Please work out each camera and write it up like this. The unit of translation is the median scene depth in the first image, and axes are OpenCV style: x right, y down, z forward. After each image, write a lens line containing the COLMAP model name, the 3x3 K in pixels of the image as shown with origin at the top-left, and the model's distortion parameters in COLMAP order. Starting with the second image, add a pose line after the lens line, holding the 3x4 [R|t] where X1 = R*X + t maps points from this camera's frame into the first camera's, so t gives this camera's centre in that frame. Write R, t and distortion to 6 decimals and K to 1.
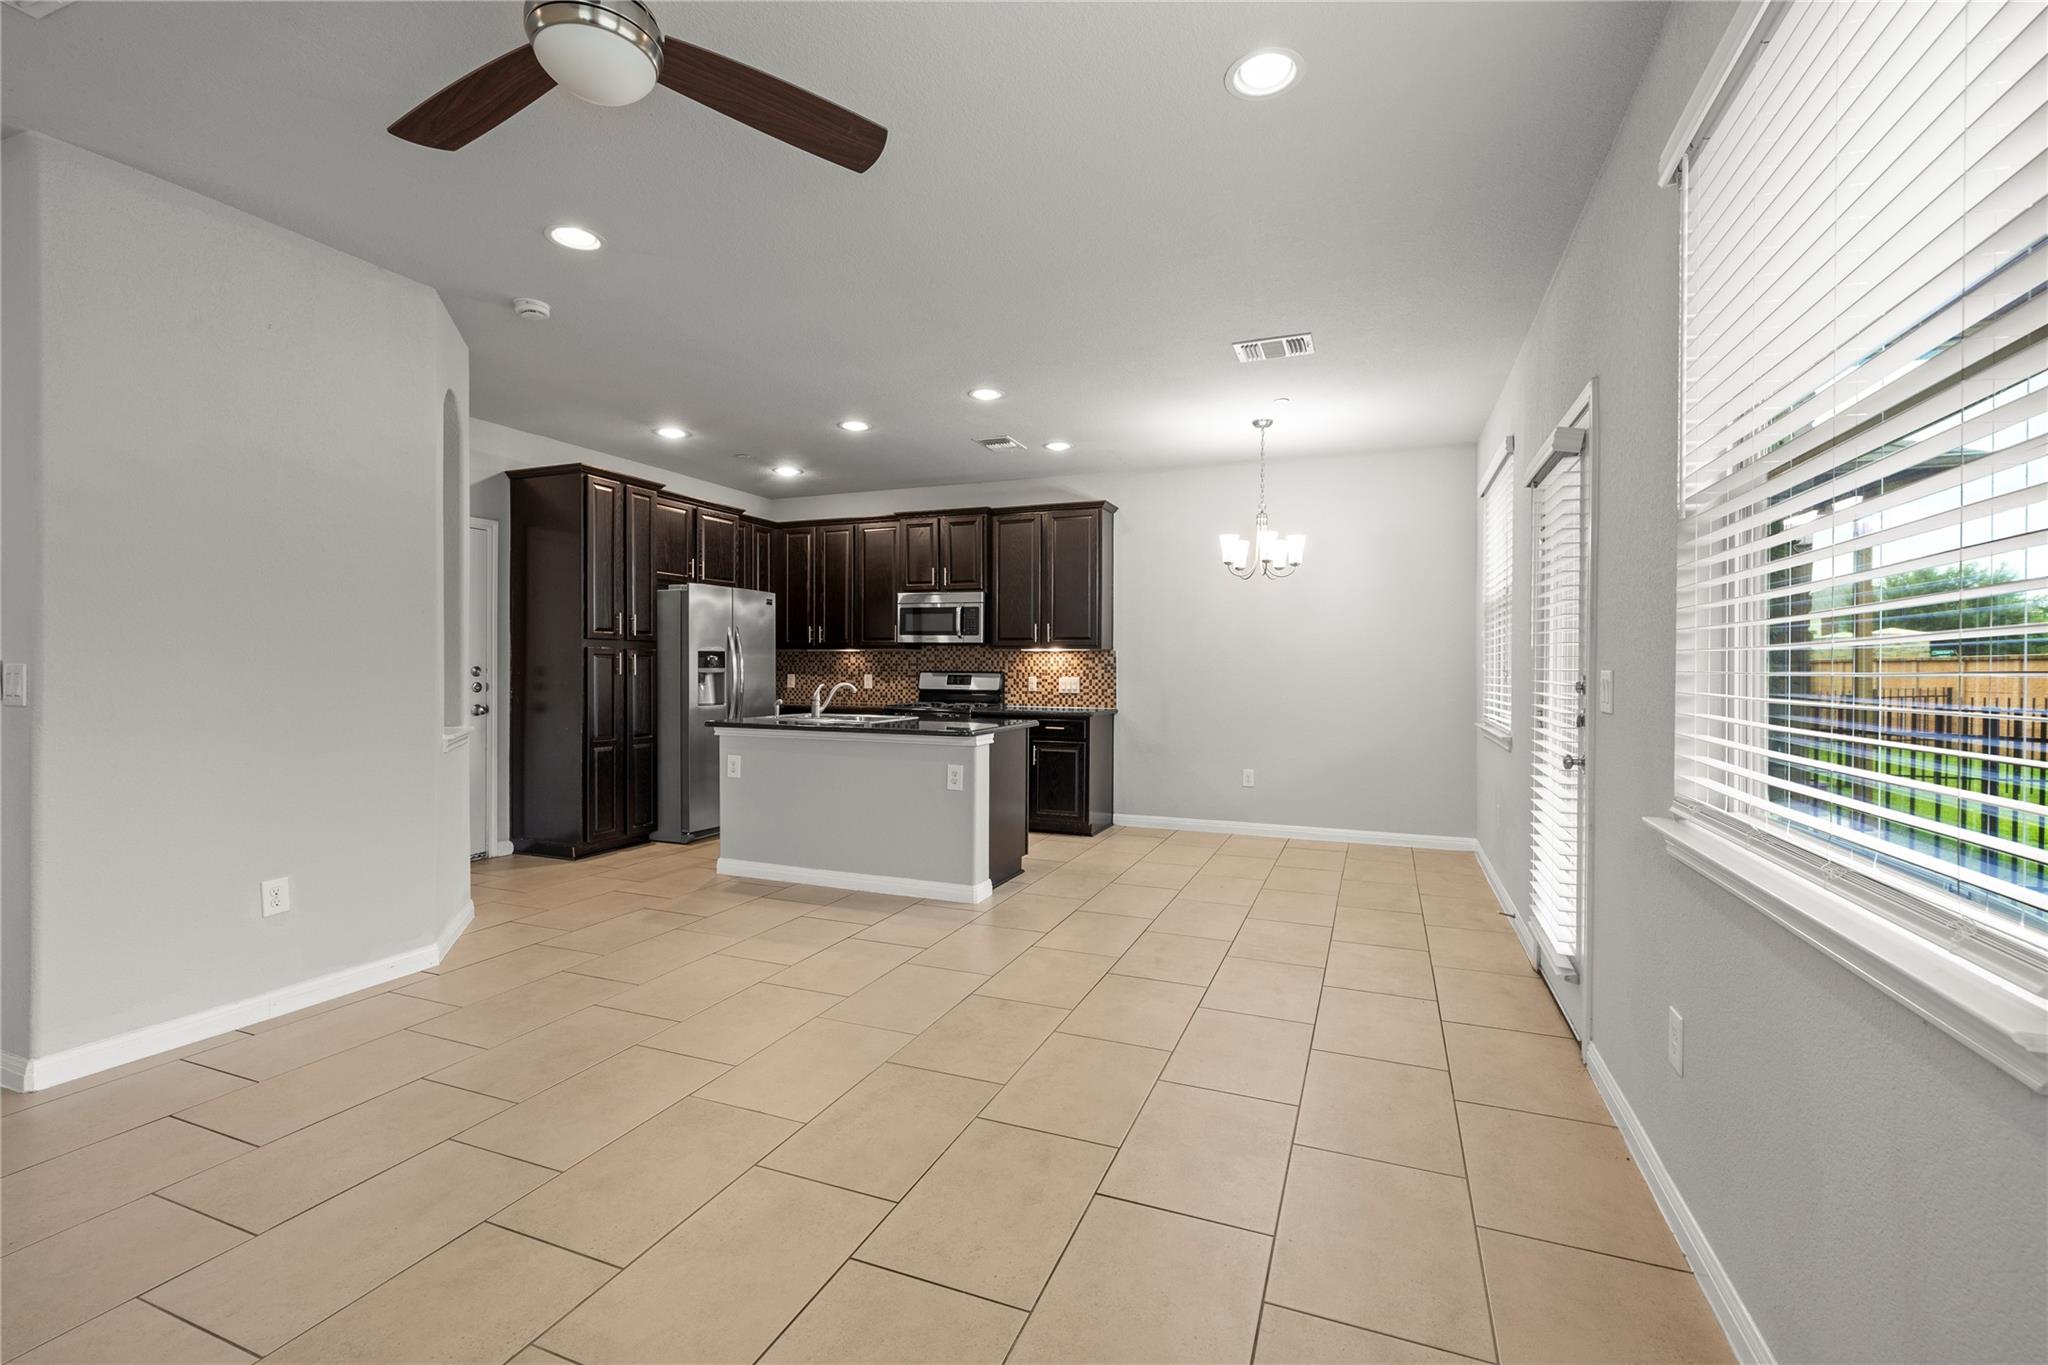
lens RADIAL K [[864.9, 0, 1043.6], [0, 864.9, 672.6], [0, 0, 1]] dist [-0.002005, -0.000743]
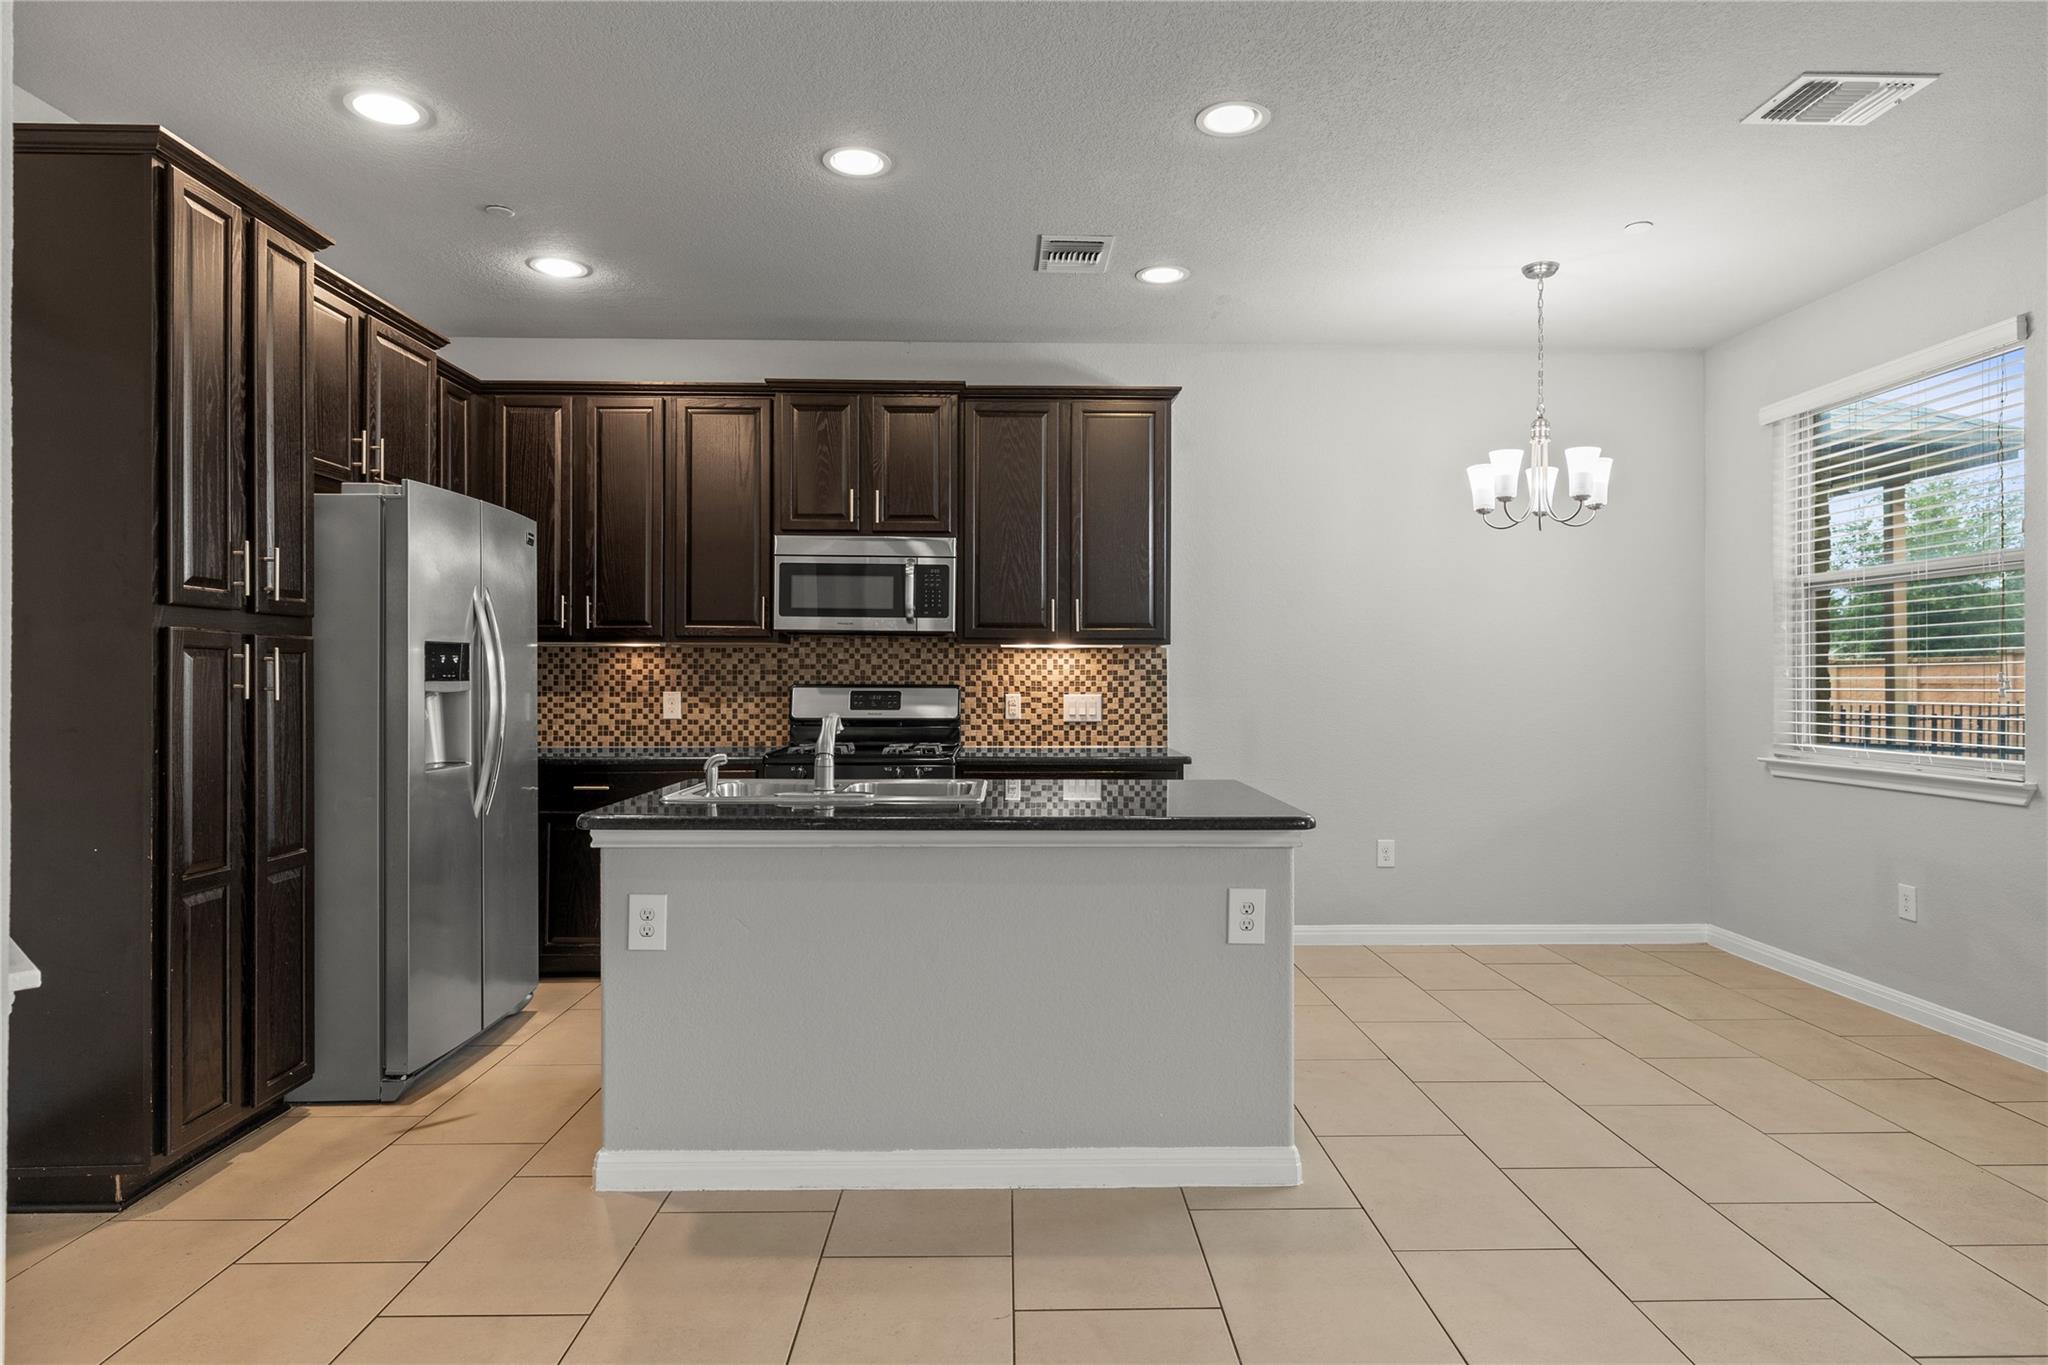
lens RADIAL K [[1134.4, 0, 1029.1], [0, 1134.4, 670.7], [0, 0, 1]] dist [-0.002508, -0.000385]
pose [[0.924031, -0.001315, 0.382315, -0.295789], [0.005120, 0.999947, -0.008937, -0.003550], [-0.382283, 0.010215, 0.923989, 0.323656]]
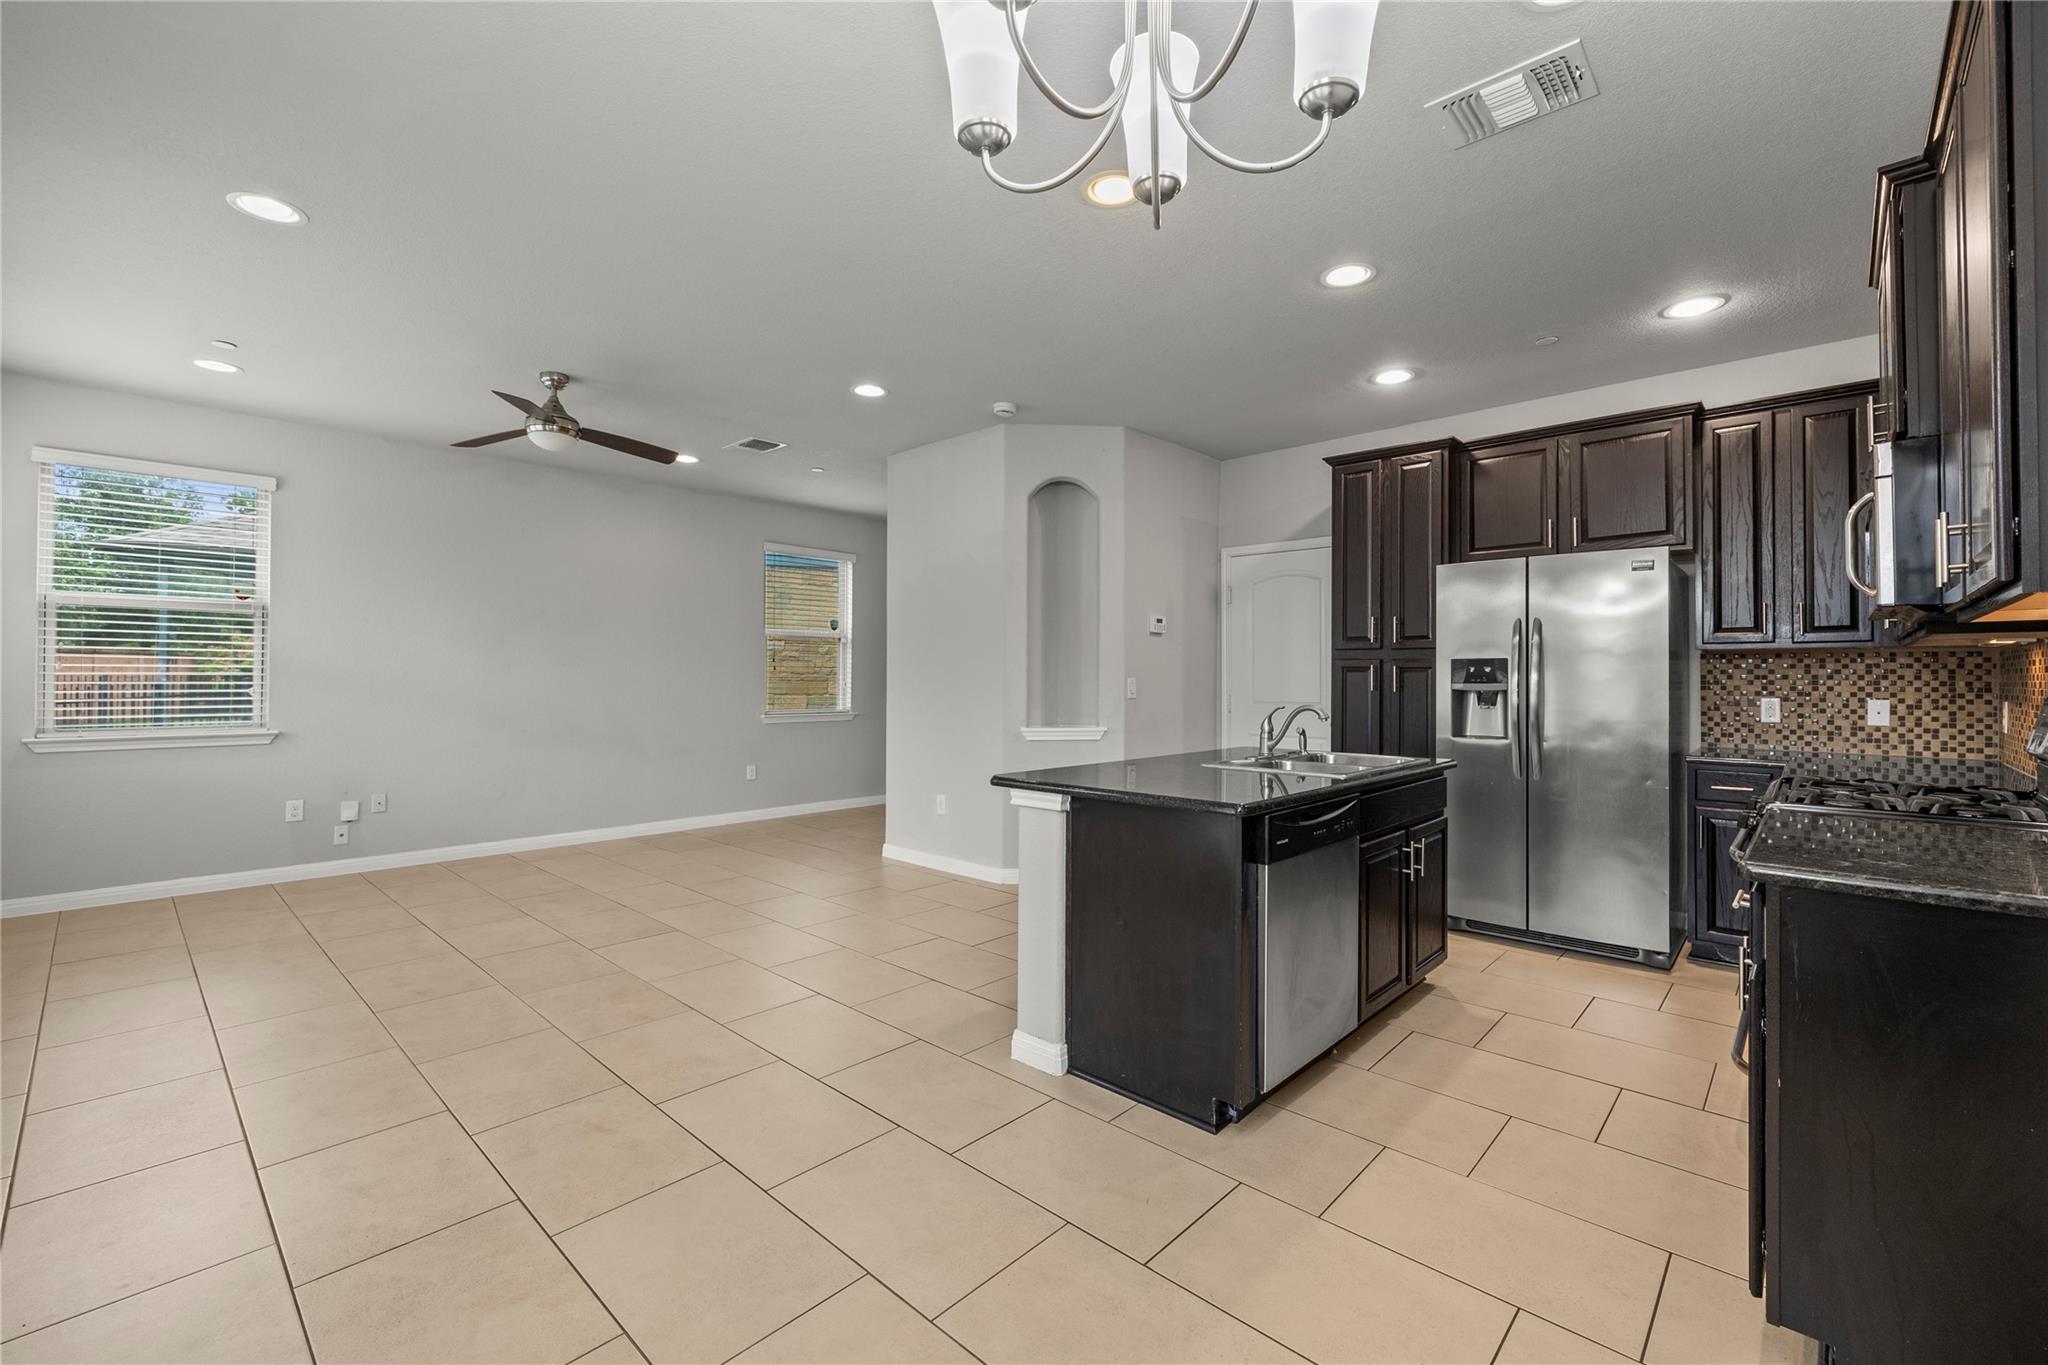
lens RADIAL K [[864.9, 0, 1043.6], [0, 864.9, 672.6], [0, 0, 1]] dist [-0.002005, -0.000743]
pose [[-0.362729, -0.012034, -0.931817, 0.330282], [-0.011915, 0.999895, -0.008275, -0.003697], [0.931819, 0.008101, -0.362834, 0.823258]]
